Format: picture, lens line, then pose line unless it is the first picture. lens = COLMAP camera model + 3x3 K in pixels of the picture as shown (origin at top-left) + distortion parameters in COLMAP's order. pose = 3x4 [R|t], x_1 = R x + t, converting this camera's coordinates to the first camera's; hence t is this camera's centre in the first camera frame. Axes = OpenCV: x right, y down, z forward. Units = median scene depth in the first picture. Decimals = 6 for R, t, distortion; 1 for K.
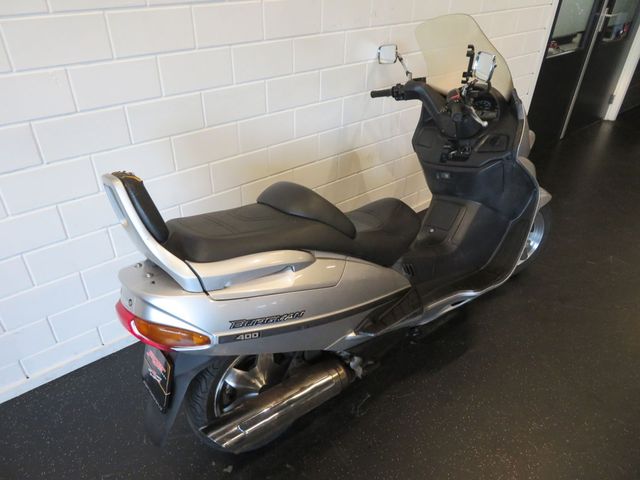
lens RADIAL K [[462.8, 0, 321.1], [0, 462.8, 242.6], [0, 0, 1]] dist [-0.004899, 0.000855]
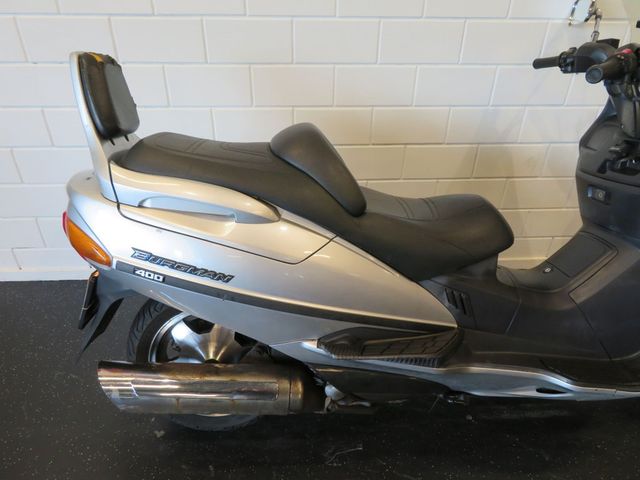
lens RADIAL K [[462.8, 0, 321.1], [0, 462.8, 242.6], [0, 0, 1]] dist [-0.004899, 0.000855]
pose [[0.811509, 0.304669, -0.498629, 0.331954], [-0.324026, 0.944732, 0.049898, 0.009325], [0.486272, 0.121076, 0.865378, 0.315972]]
